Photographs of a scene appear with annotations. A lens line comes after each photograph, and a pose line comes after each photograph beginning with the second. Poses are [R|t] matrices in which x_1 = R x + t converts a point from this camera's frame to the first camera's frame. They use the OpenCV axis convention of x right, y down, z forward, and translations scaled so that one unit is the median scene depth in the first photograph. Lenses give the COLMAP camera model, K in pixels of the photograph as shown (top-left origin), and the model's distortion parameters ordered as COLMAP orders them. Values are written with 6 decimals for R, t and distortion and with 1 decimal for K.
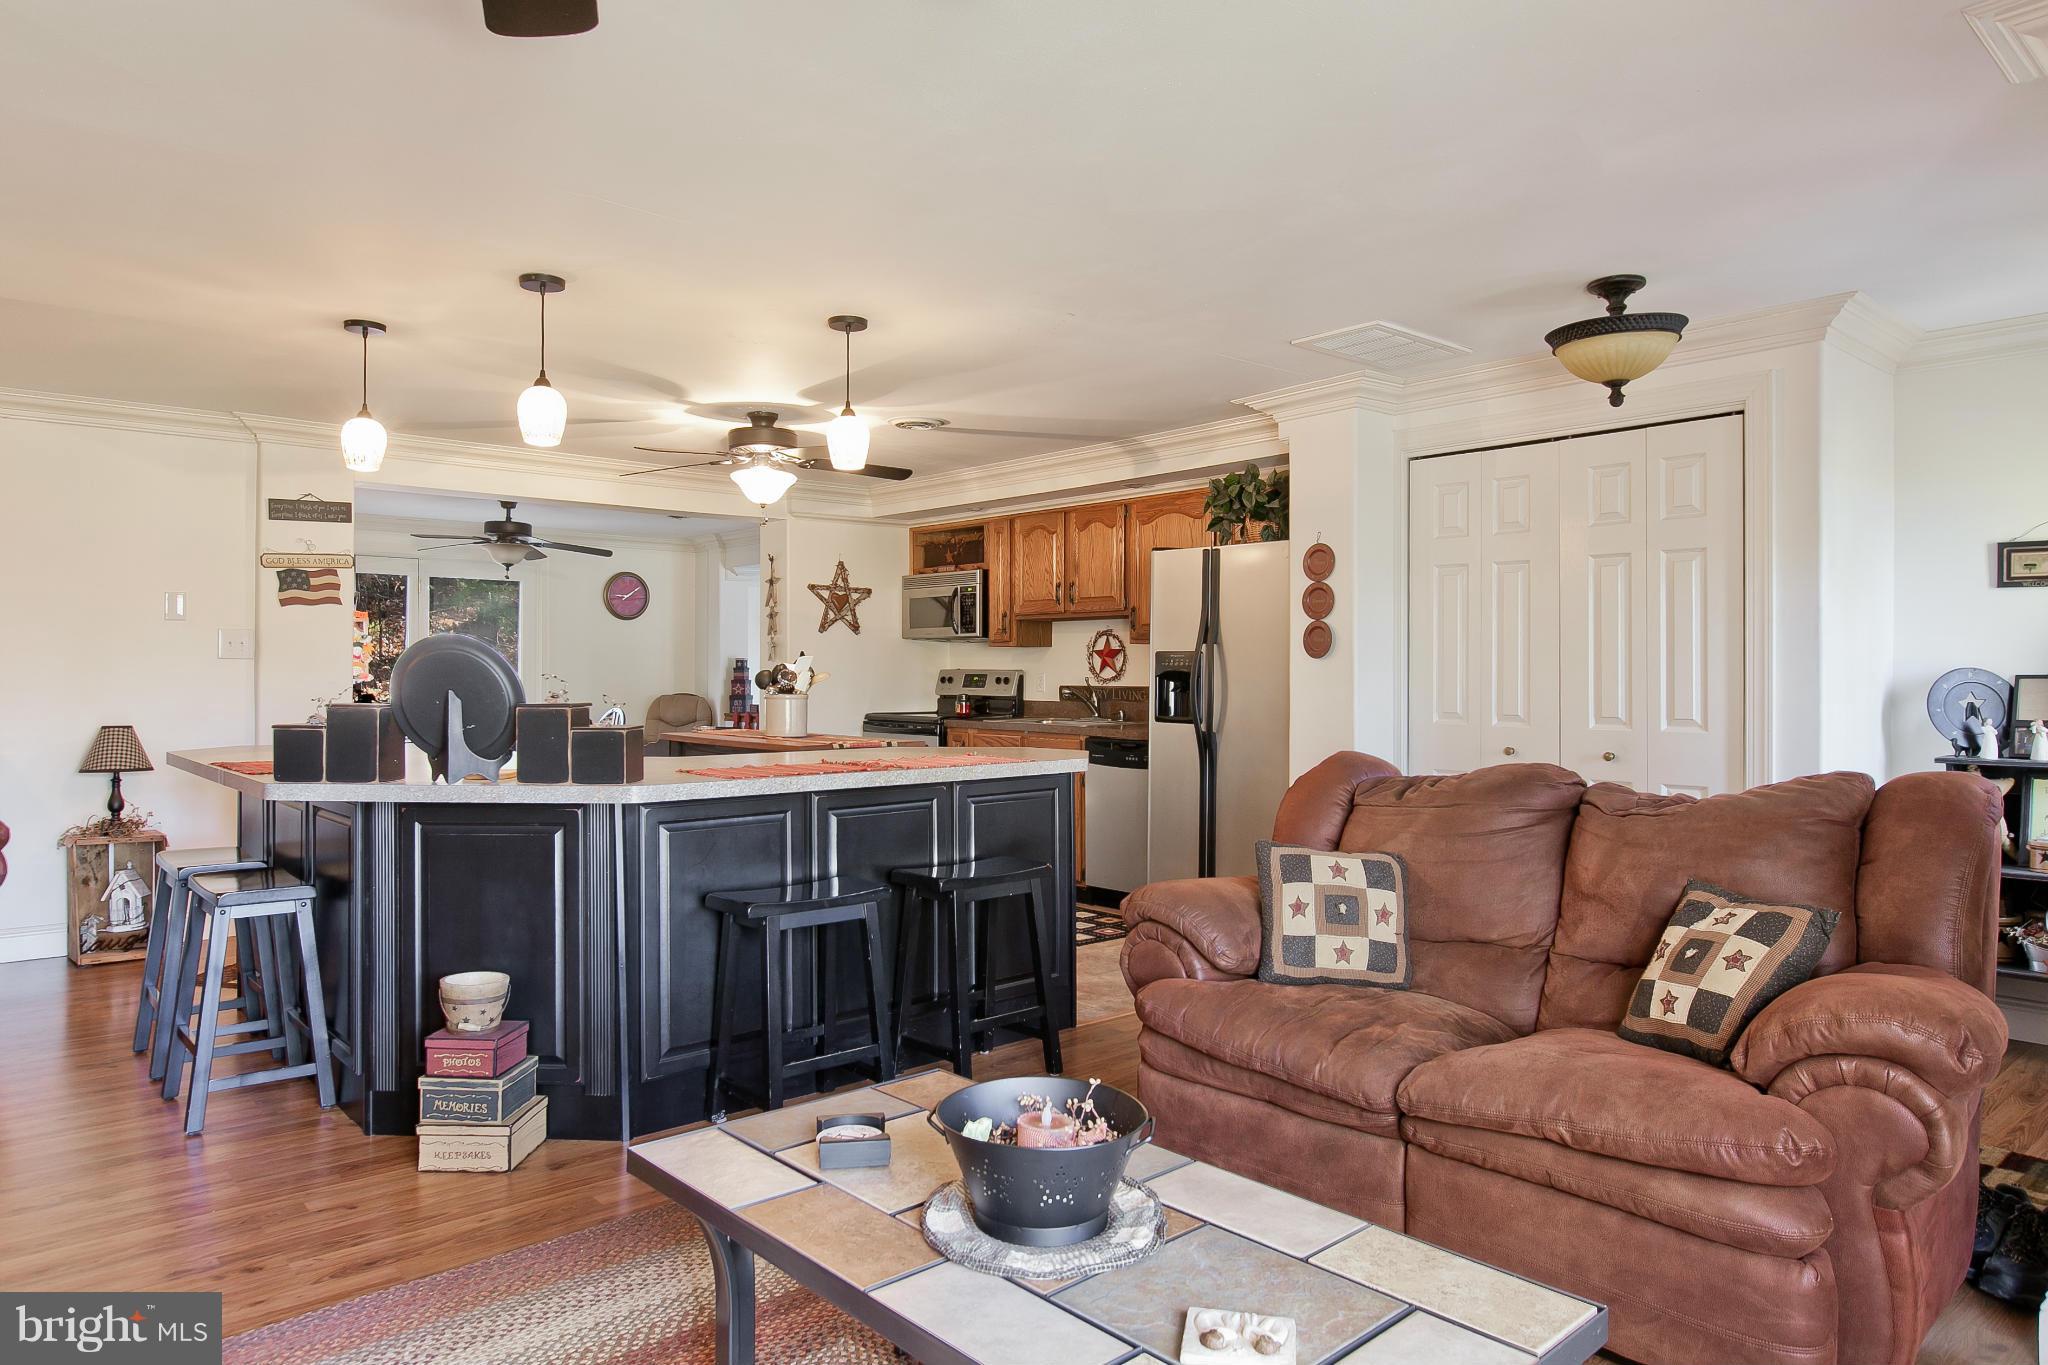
lens RADIAL K [[1324.6, 0, 1015.9], [0, 1324.6, 691.9], [0, 0, 1]] dist [0.039823, -0.000224]
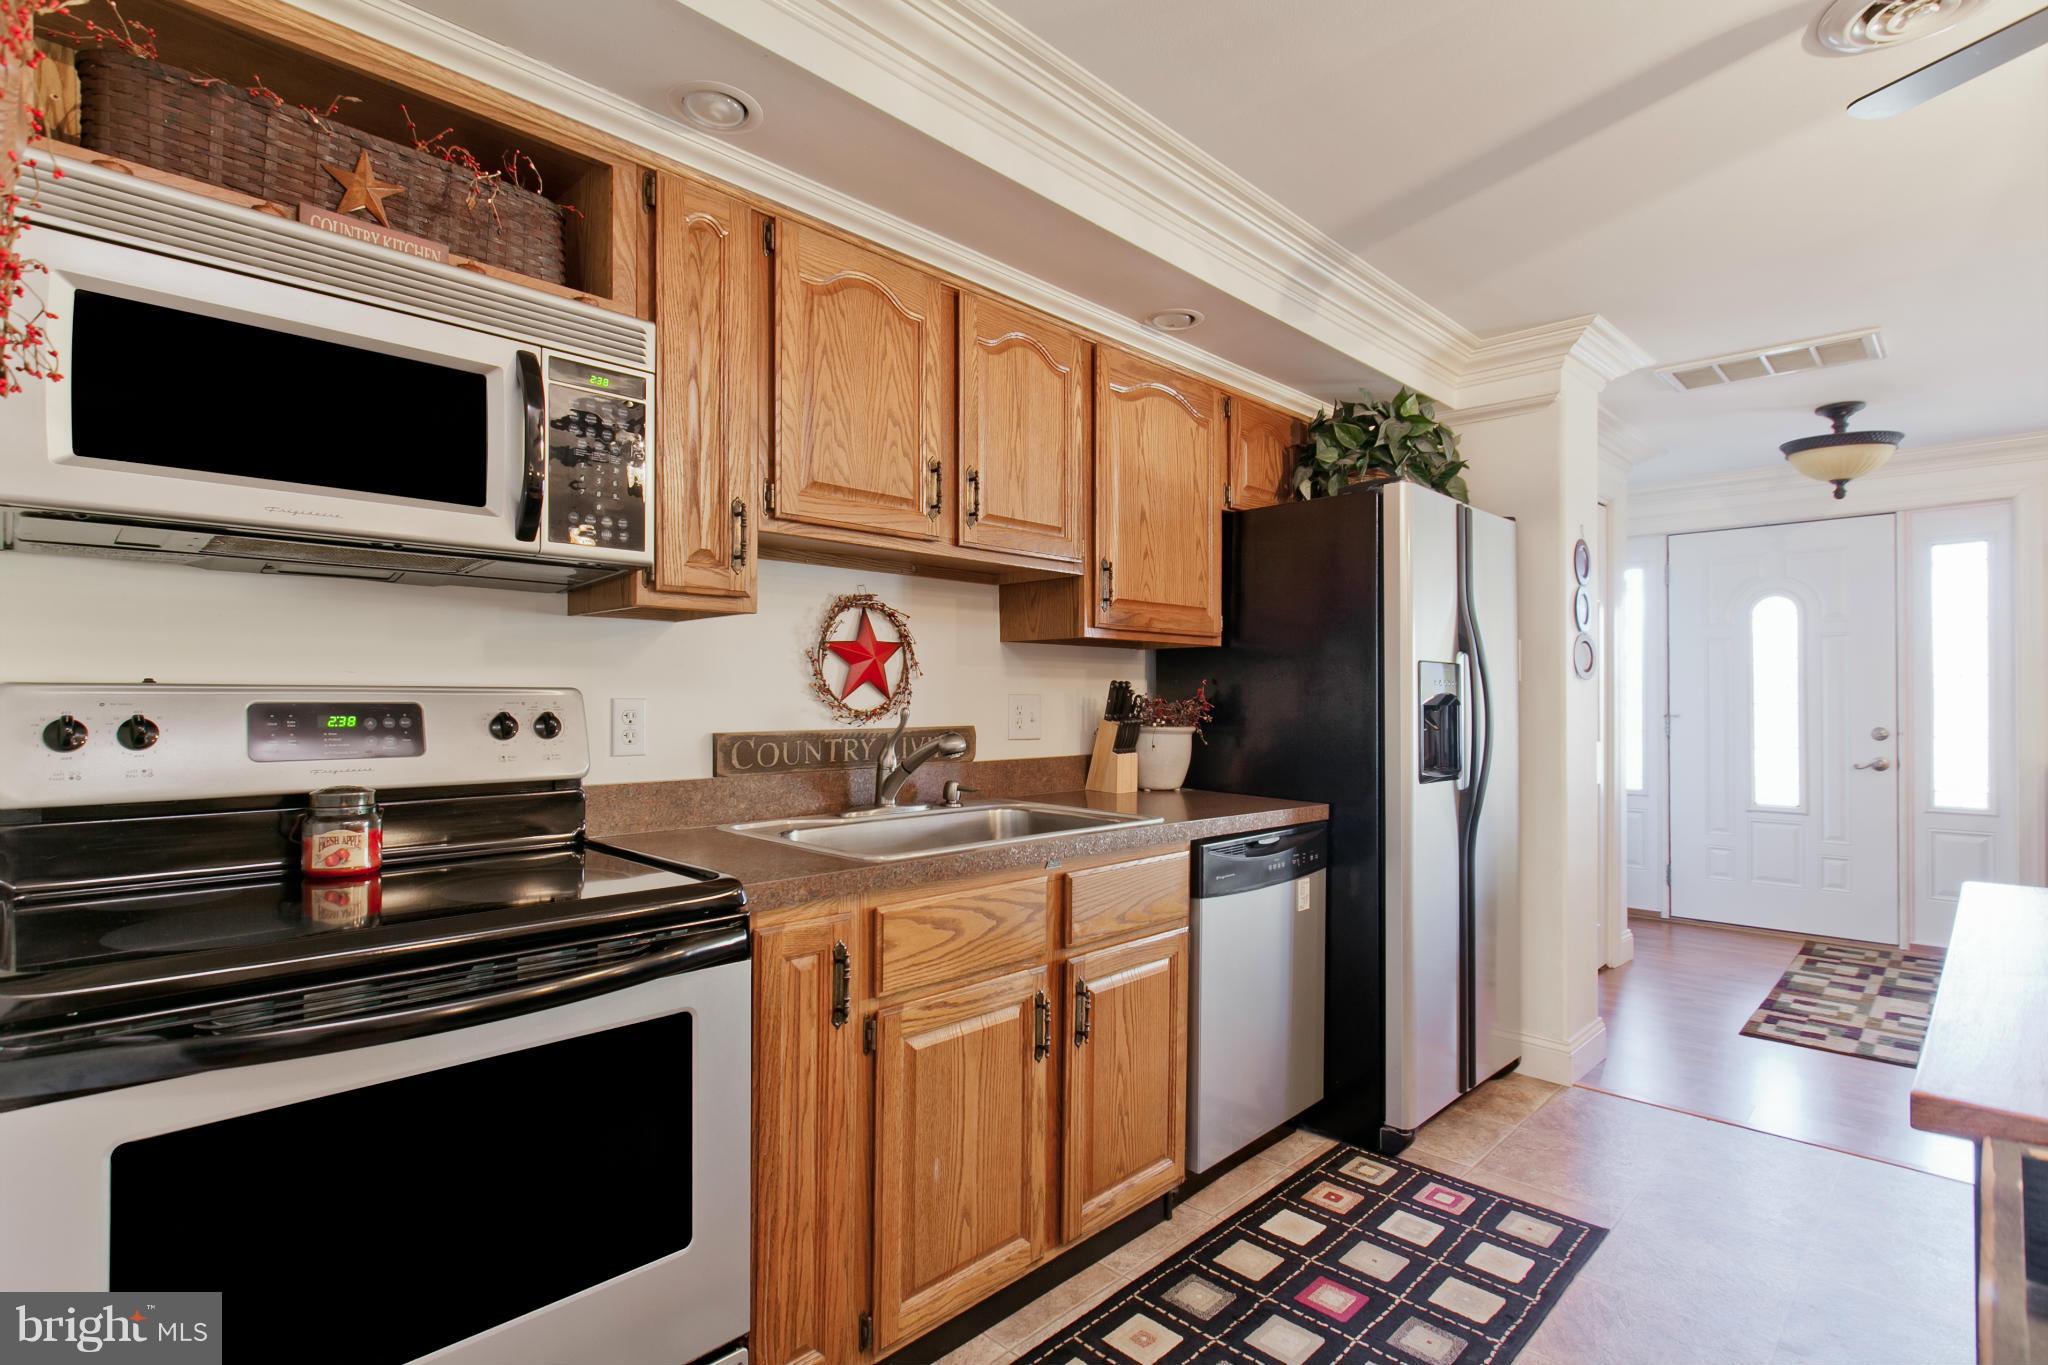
lens RADIAL K [[1020.5, 0, 1012.7], [0, 1020.5, 693.7], [0, 0, 1]] dist [0.007362, 0.000717]
pose [[-0.091667, -0.002003, 0.995788, -0.273047], [0.012426, 0.999918, 0.003155, -0.016860], [-0.995712, 0.012662, -0.091635, 1.042670]]
